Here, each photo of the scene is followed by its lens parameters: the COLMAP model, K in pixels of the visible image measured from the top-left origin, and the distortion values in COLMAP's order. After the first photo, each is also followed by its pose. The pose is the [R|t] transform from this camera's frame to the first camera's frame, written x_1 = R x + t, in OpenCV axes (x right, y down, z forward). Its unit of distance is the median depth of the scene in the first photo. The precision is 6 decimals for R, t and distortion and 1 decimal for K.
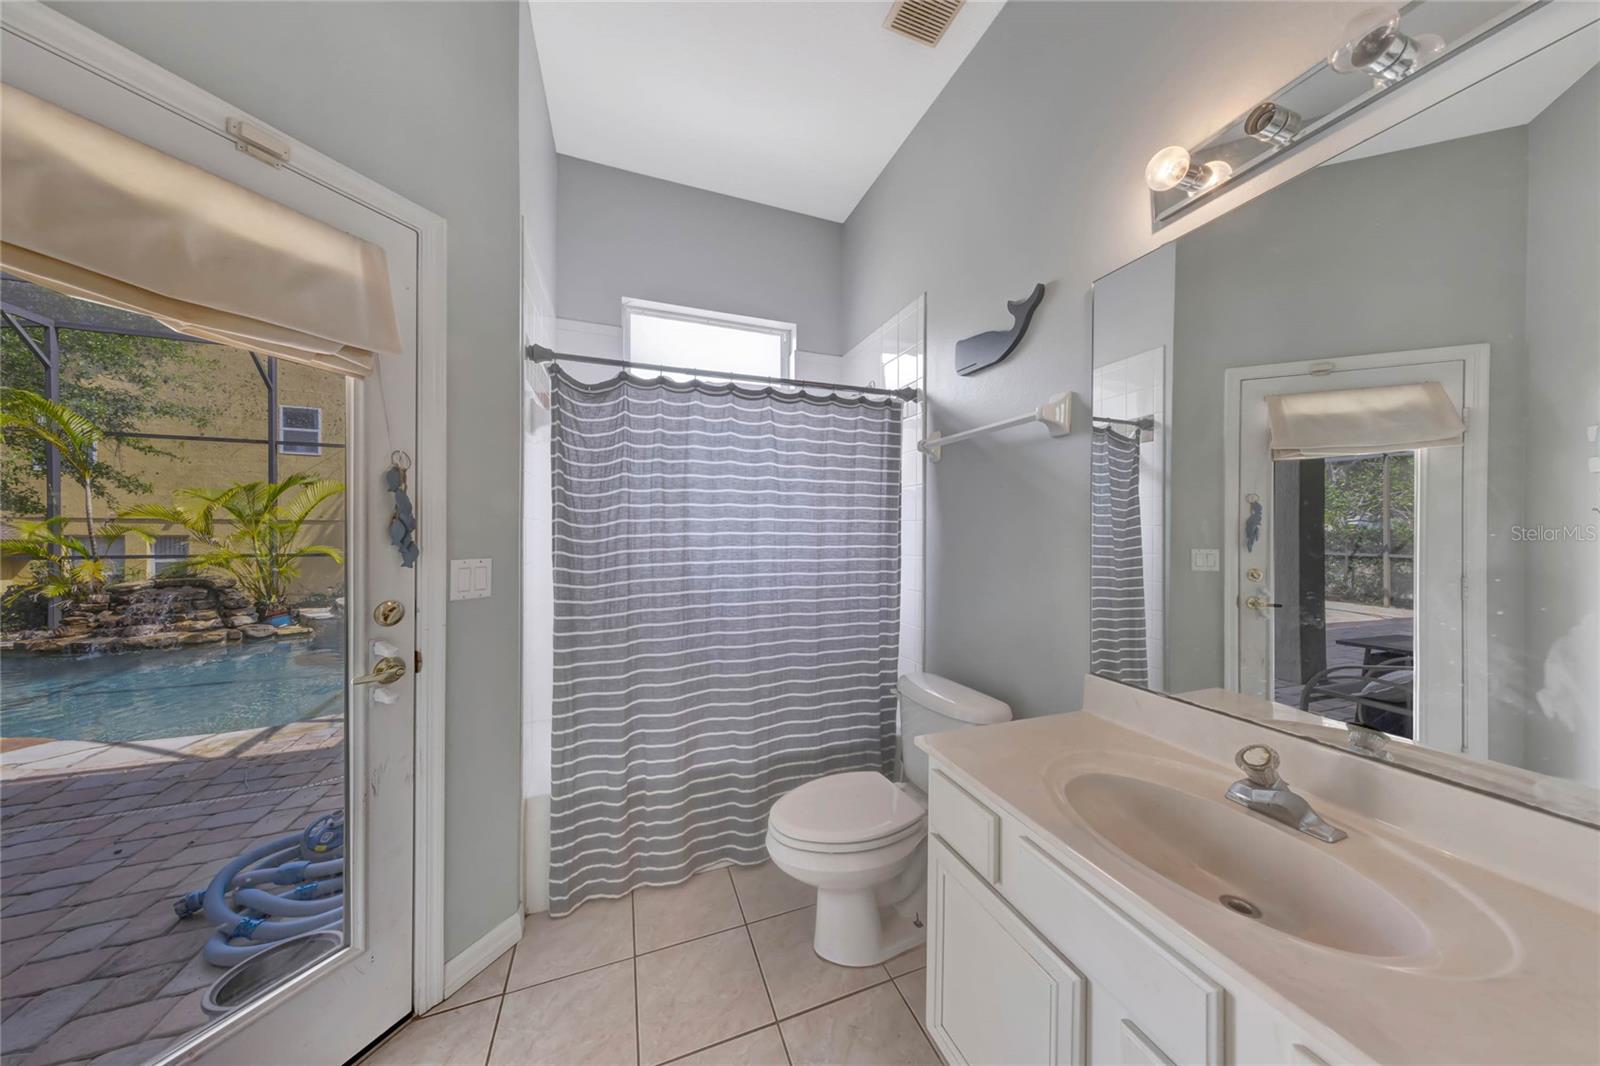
lens RADIAL K [[498.8, 0, 814.9], [0, 498.8, 527.8], [0, 0, 1]] dist [0.002296, 0.000169]
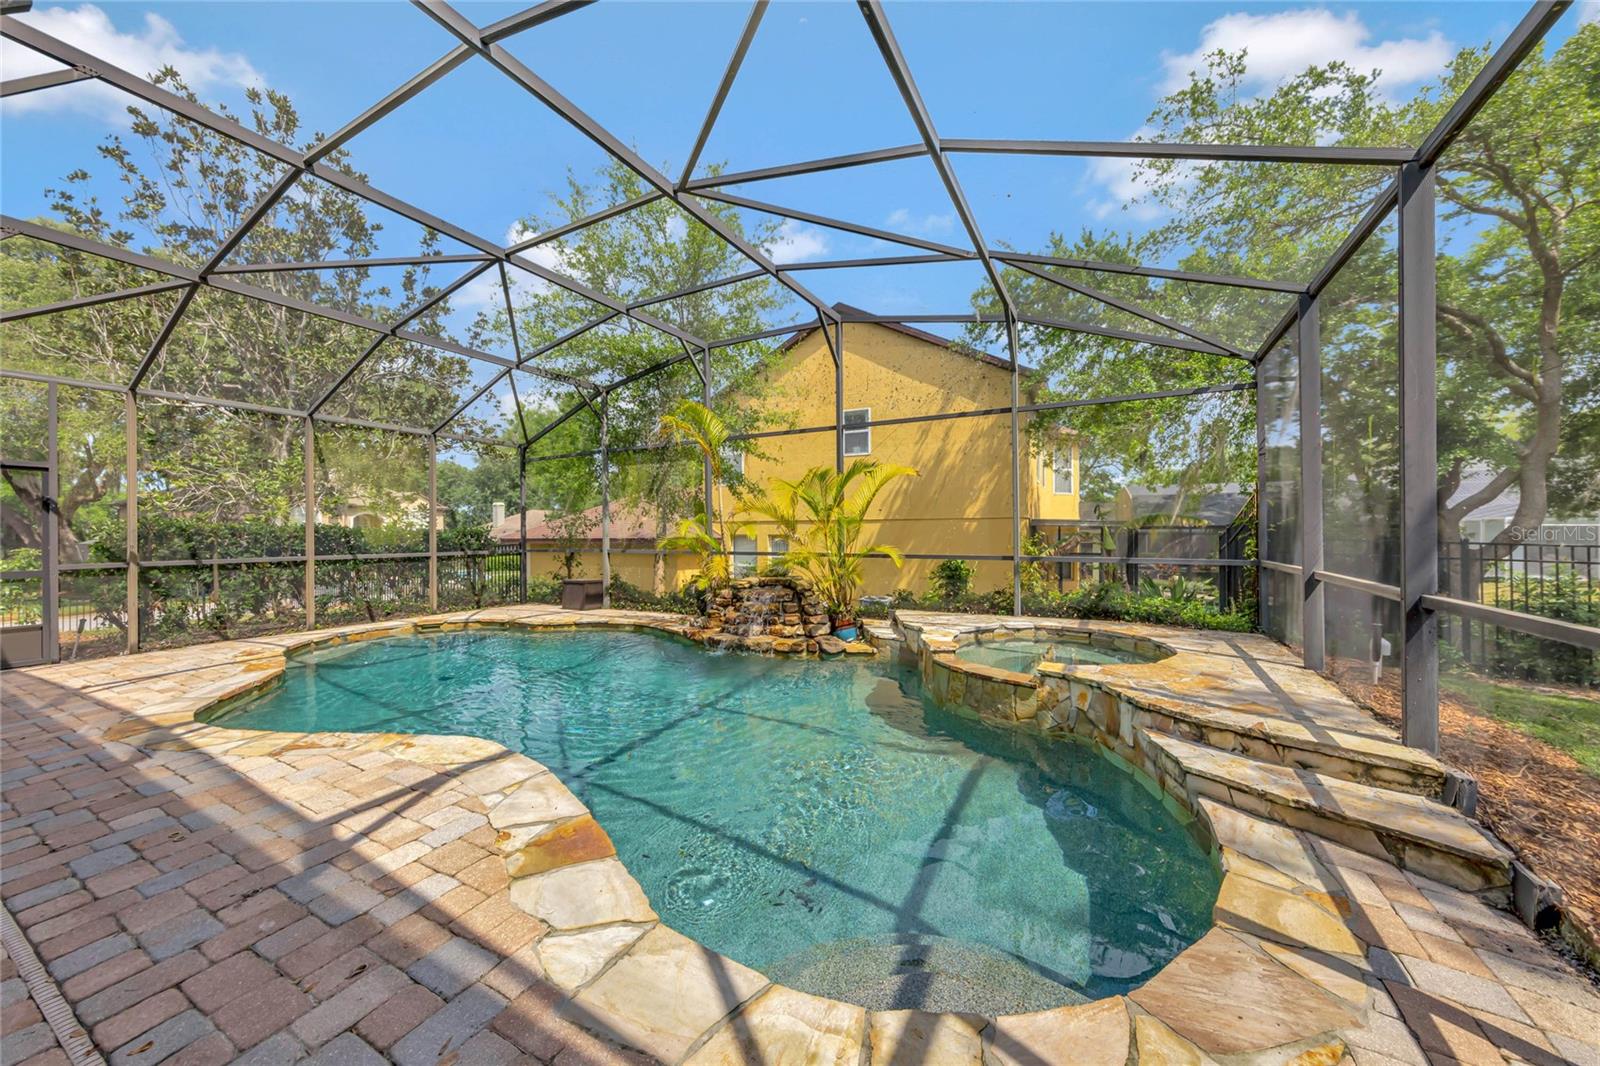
lens RADIAL K [[564.1, 0, 808.3], [0, 564.1, 531.1], [0, 0, 1]] dist [0.002907, 0.000070]
pose [[0.637745, -0.011423, -0.770163, -0.406231], [0.010648, 0.999925, -0.006014, 0.020768], [0.770174, -0.004365, 0.637819, 0.369028]]
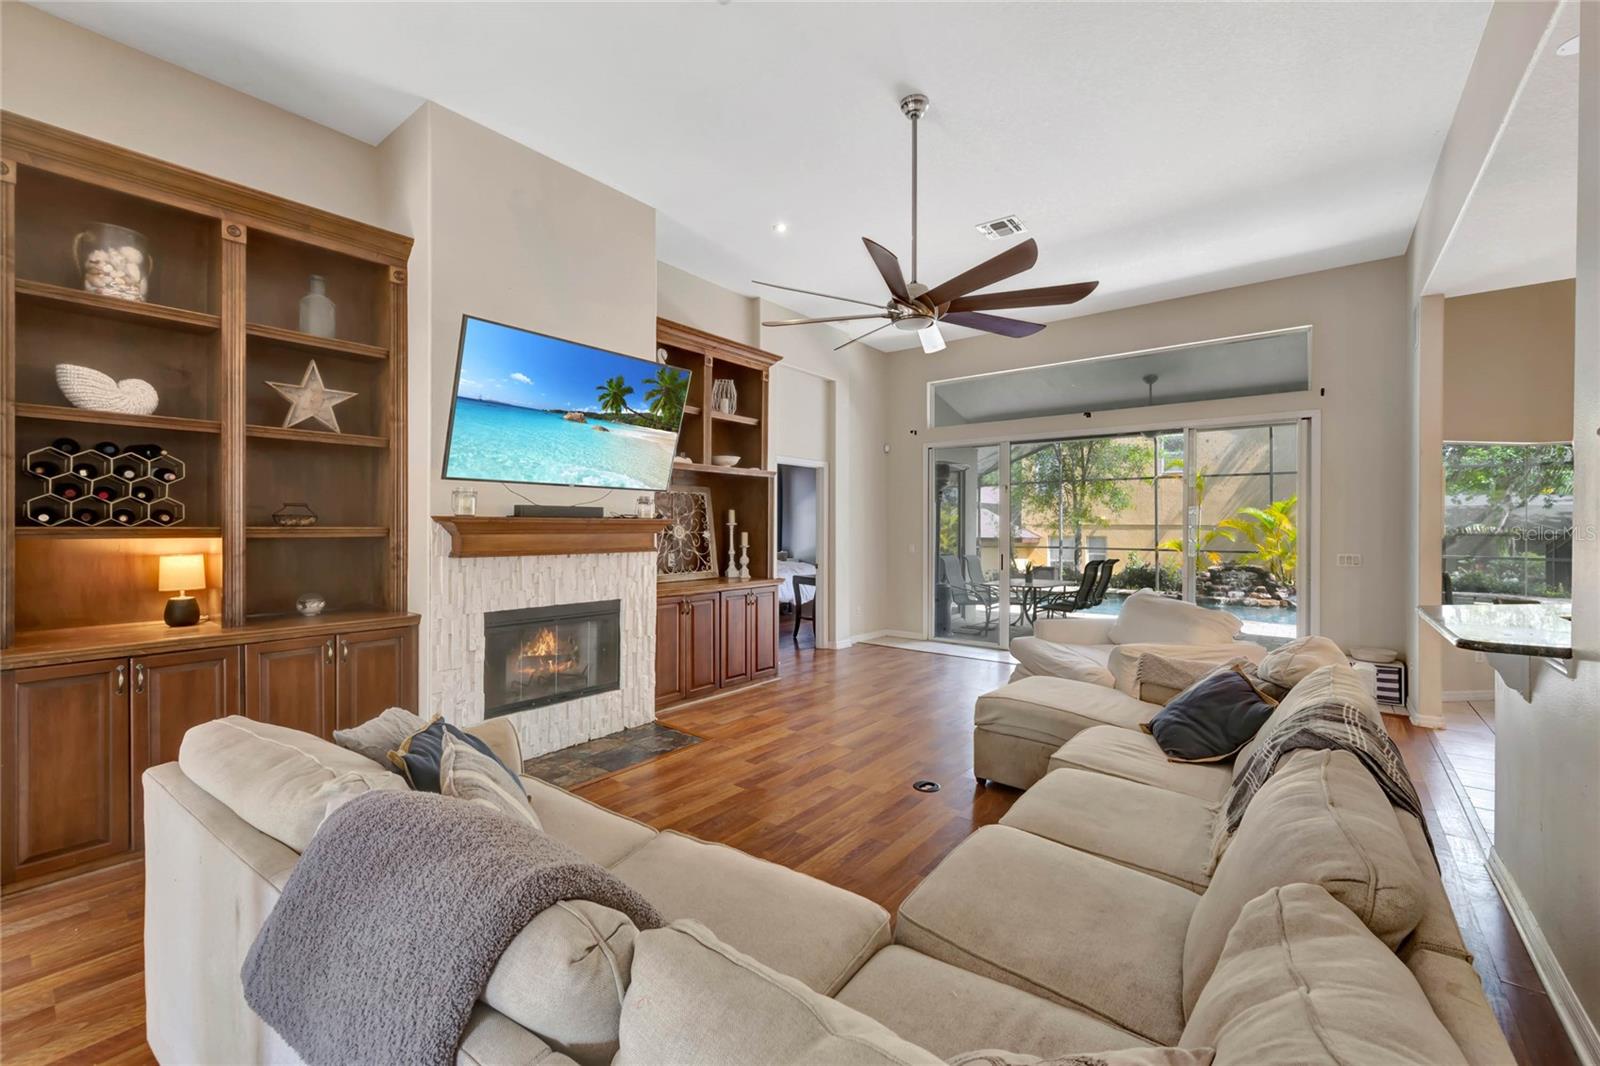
lens RADIAL K [[648.0, 0, 804.5], [0, 648.0, 524.0], [0, 0, 1]] dist [0.004354, 0.000052]
pose [[0.497556, -0.006091, -0.867410, -0.160840], [-0.002366, 0.999962, -0.008379, -0.009378], [0.867429, 0.006221, 0.497523, -1.215878]]
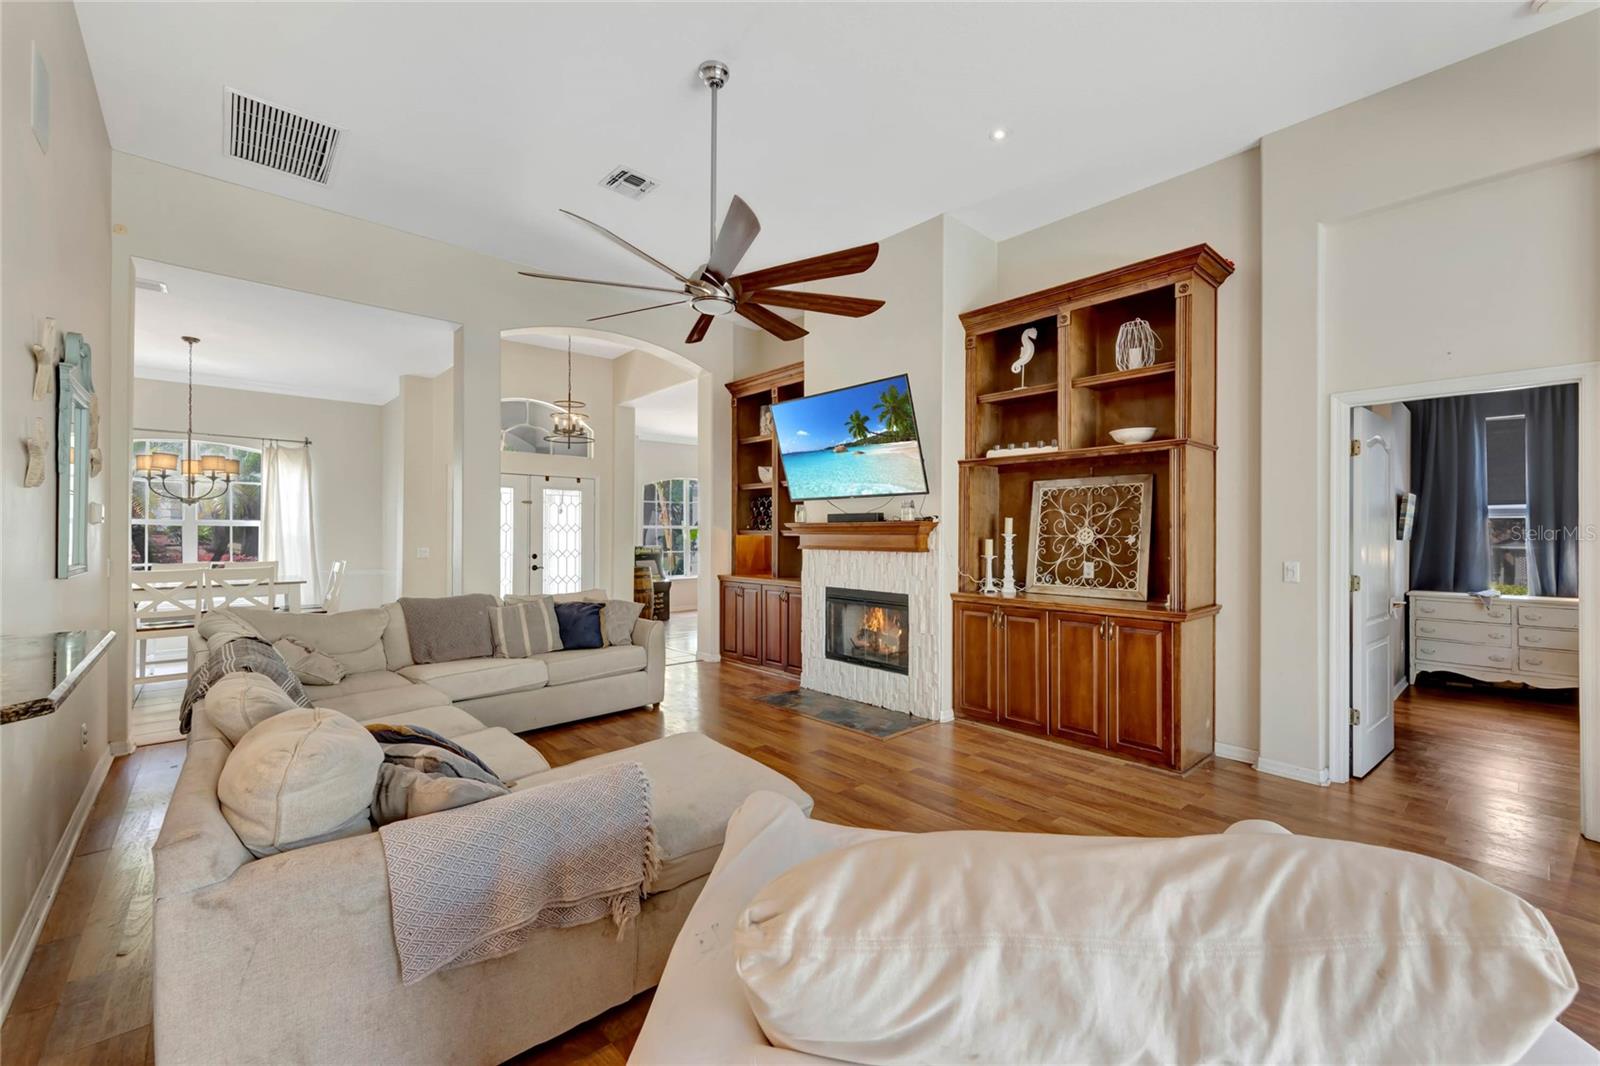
lens RADIAL K [[648.0, 0, 804.7], [0, 648.0, 528.8], [0, 0, 1]] dist [0.004354, 0.000052]
pose [[-0.935001, -0.008314, -0.354548, -0.458728], [-0.007012, 0.999963, -0.004955, -0.007372], [0.354576, -0.002147, -0.935025, -0.405380]]
